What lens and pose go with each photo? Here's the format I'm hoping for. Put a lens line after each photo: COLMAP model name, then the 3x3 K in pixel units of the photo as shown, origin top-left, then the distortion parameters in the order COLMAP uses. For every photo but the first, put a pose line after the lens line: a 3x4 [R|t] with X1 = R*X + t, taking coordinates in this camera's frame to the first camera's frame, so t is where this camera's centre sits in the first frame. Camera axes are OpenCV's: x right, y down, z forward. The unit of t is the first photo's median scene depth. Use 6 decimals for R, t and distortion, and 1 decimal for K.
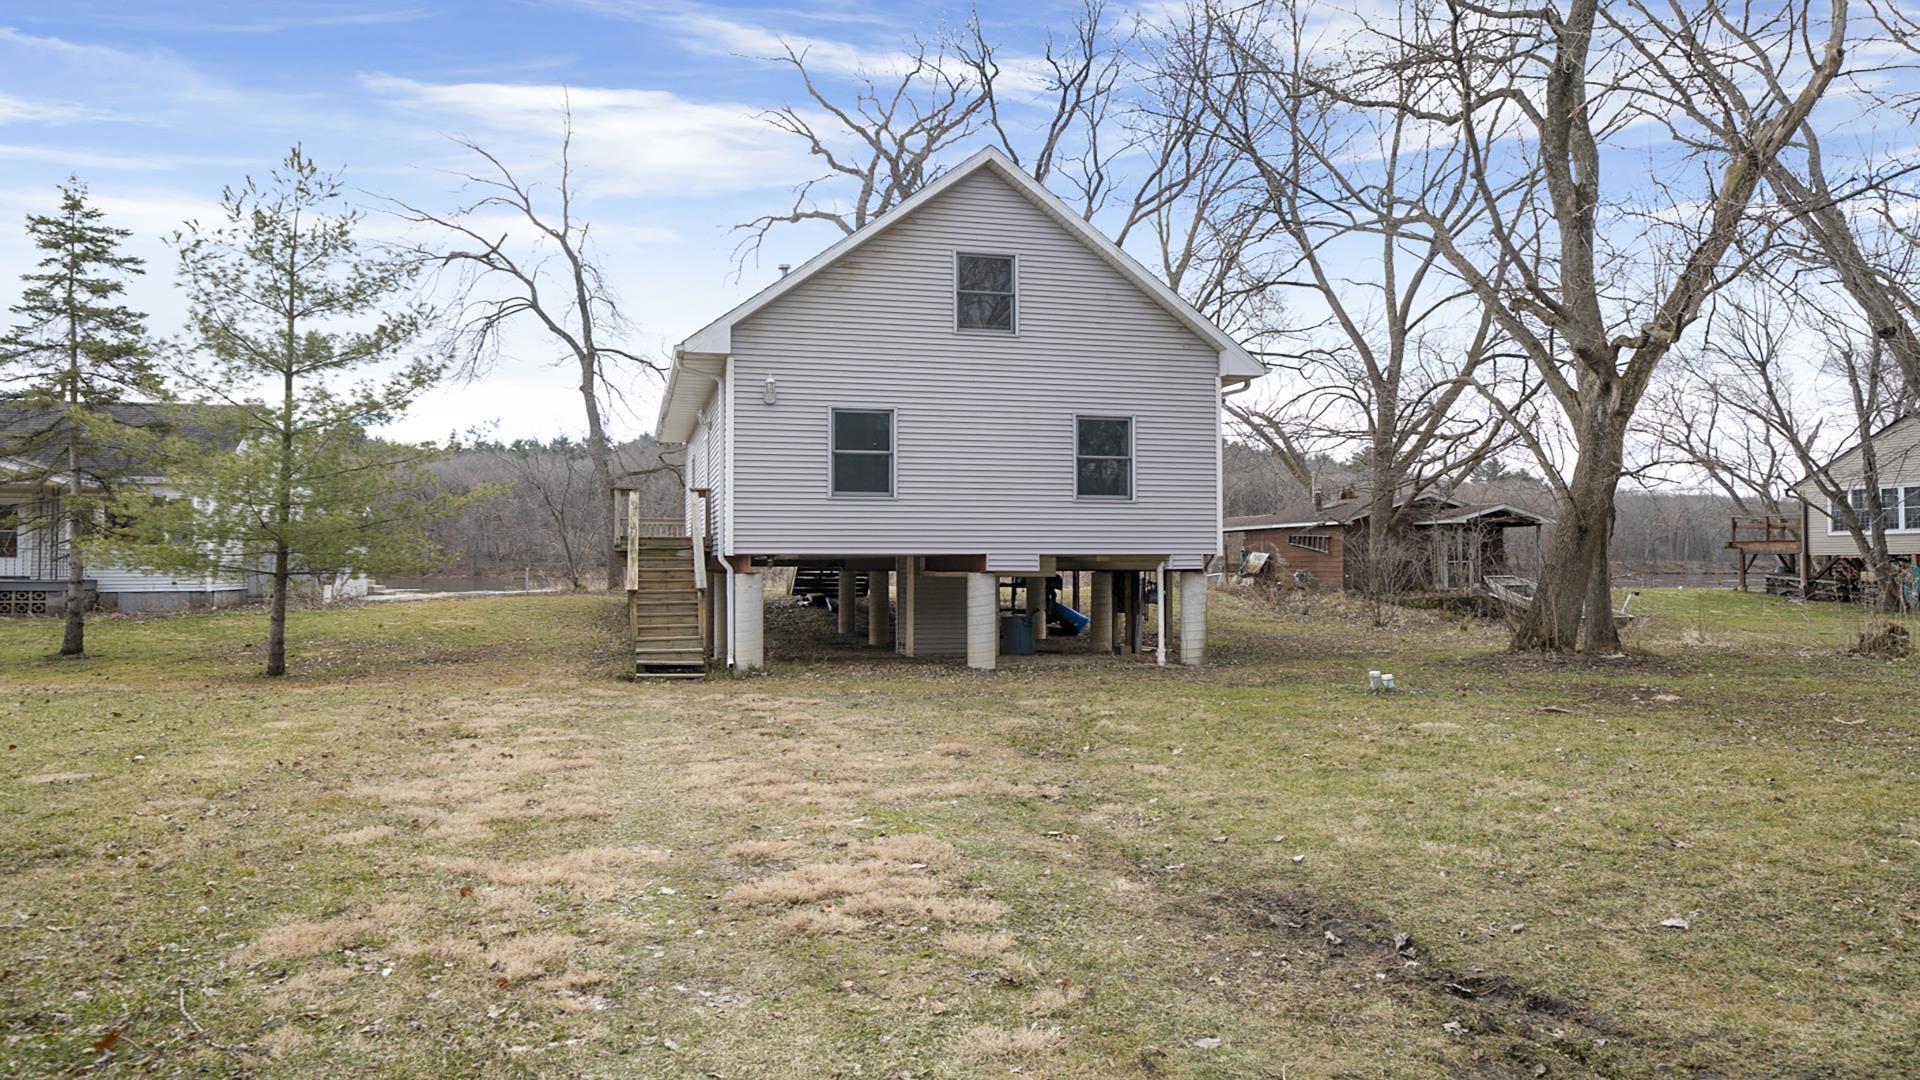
lens RADIAL K [[1279.8, 0, 960.0], [0, 1279.8, 540.0], [0, 0, 1]] dist [-0.000711, -0.001519]
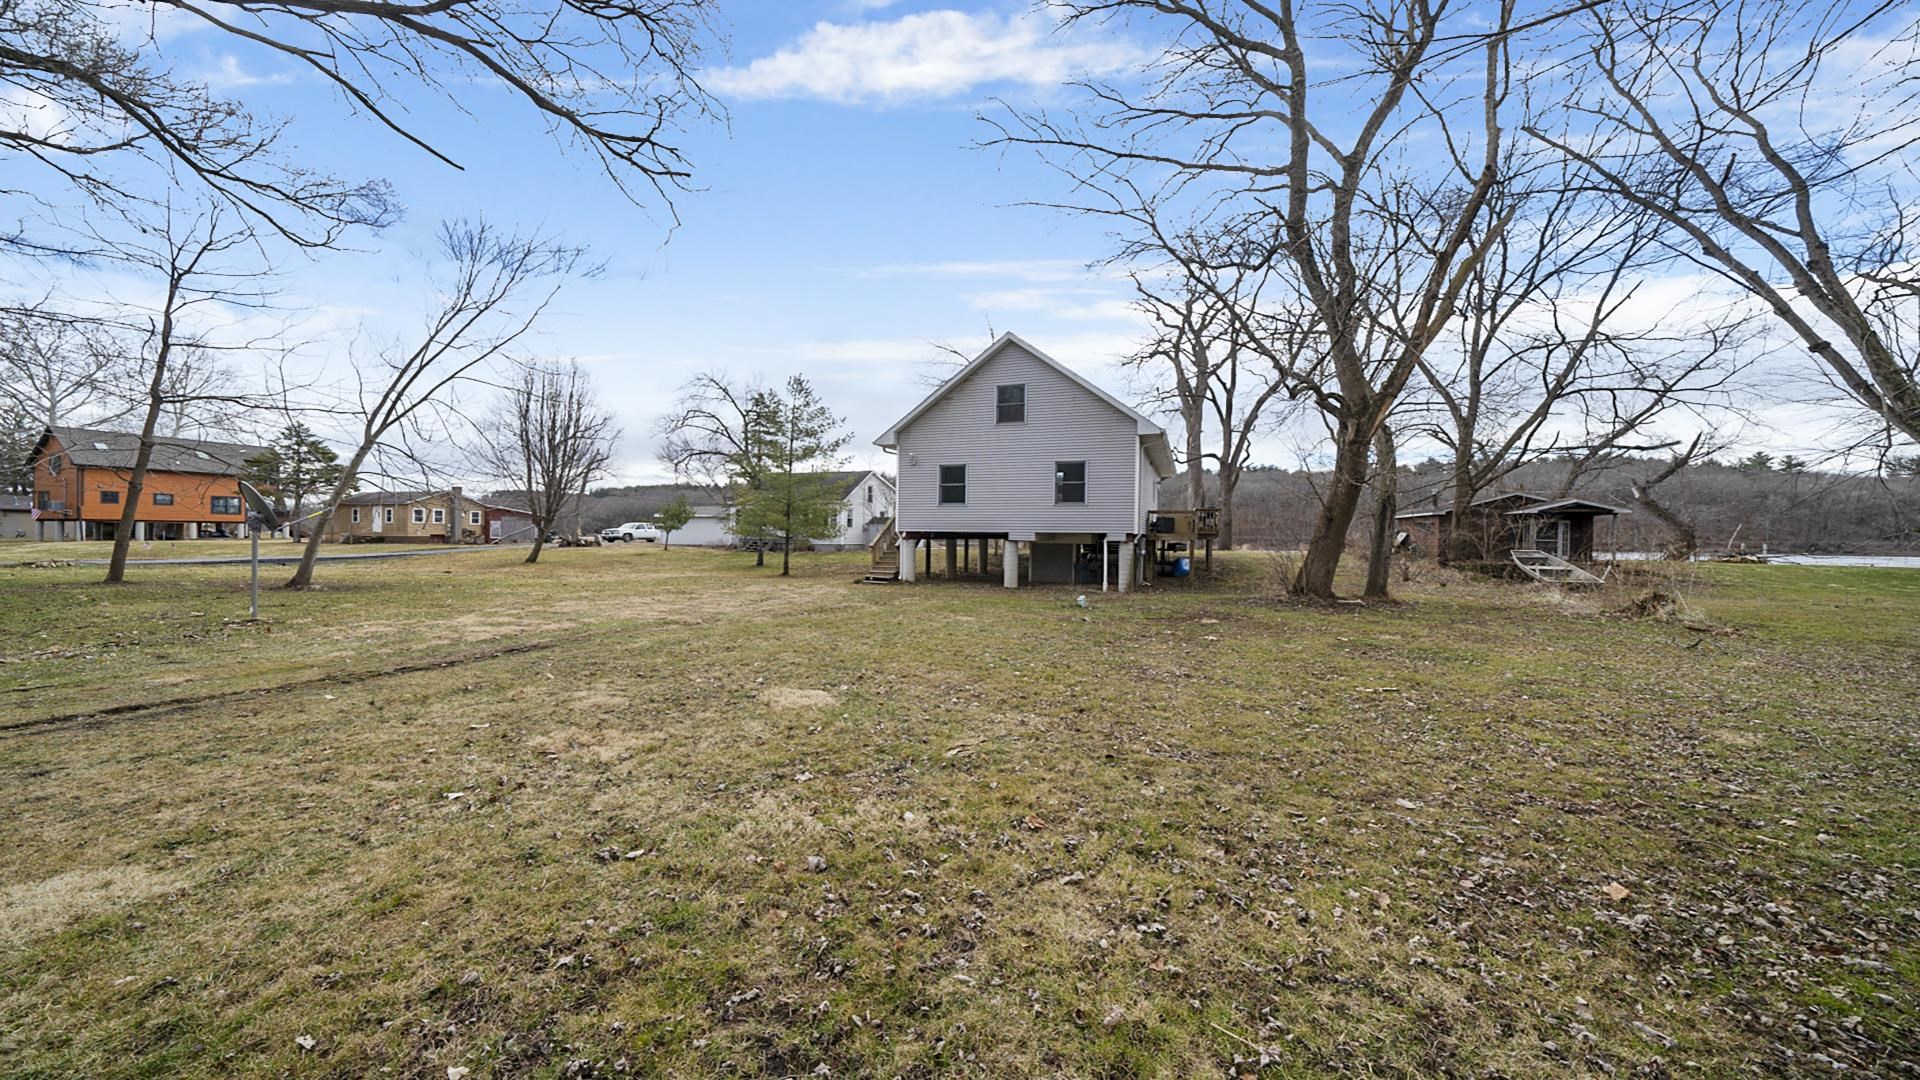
lens RADIAL K [[651.5, 0, 960.0], [0, 651.5, 540.0], [0, 0, 1]] dist [-0.000822, 0.000038]
pose [[0.825481, 0.014771, -0.564237, 0.537064], [-0.000003, 0.999658, 0.026164, -0.003264], [0.564430, -0.021596, 0.825198, 0.088476]]
